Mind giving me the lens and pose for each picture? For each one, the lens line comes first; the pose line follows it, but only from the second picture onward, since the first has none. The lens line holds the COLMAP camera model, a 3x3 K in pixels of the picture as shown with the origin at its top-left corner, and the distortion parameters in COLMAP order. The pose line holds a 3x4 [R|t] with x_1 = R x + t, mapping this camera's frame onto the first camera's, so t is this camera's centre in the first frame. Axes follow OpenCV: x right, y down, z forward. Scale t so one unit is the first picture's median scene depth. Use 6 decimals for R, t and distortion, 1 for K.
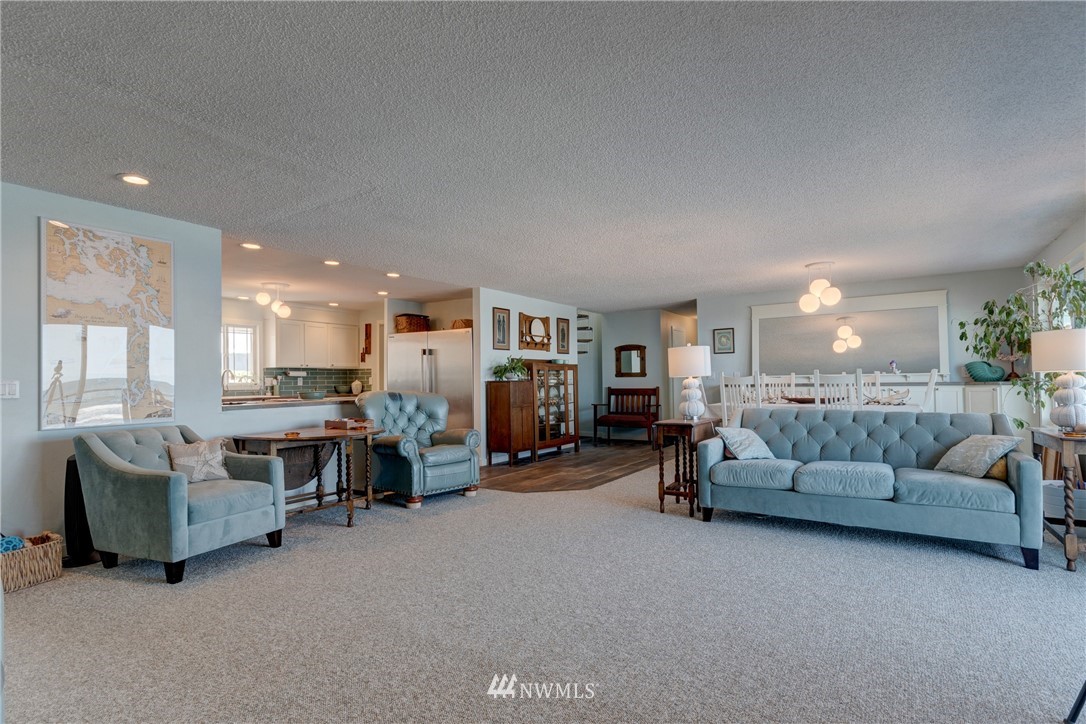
lens RADIAL K [[553.3, 0, 542.4], [0, 553.3, 368.6], [0, 0, 1]] dist [0.005951, 0.000999]
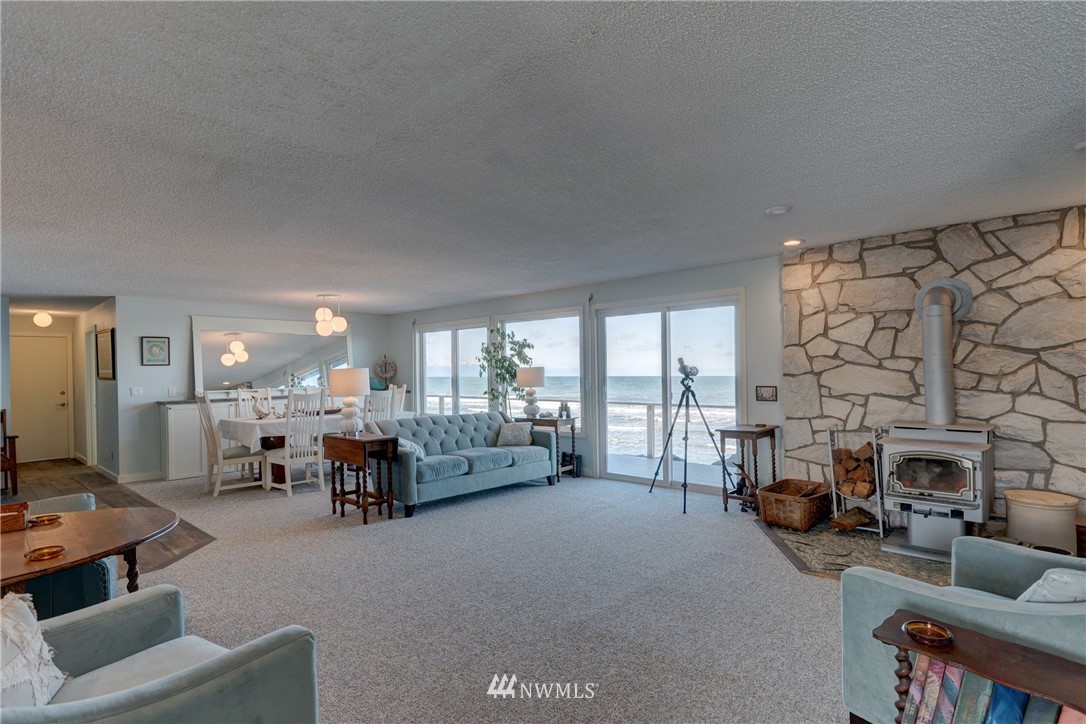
lens RADIAL K [[553.3, 0, 538.7], [0, 553.3, 365.2], [0, 0, 1]] dist [0.005951, 0.000999]
pose [[0.173346, 0.019111, 0.984676, -0.651549], [-0.007672, 0.999808, -0.018054, -0.025834], [-0.984831, -0.004425, 0.173459, 0.395628]]
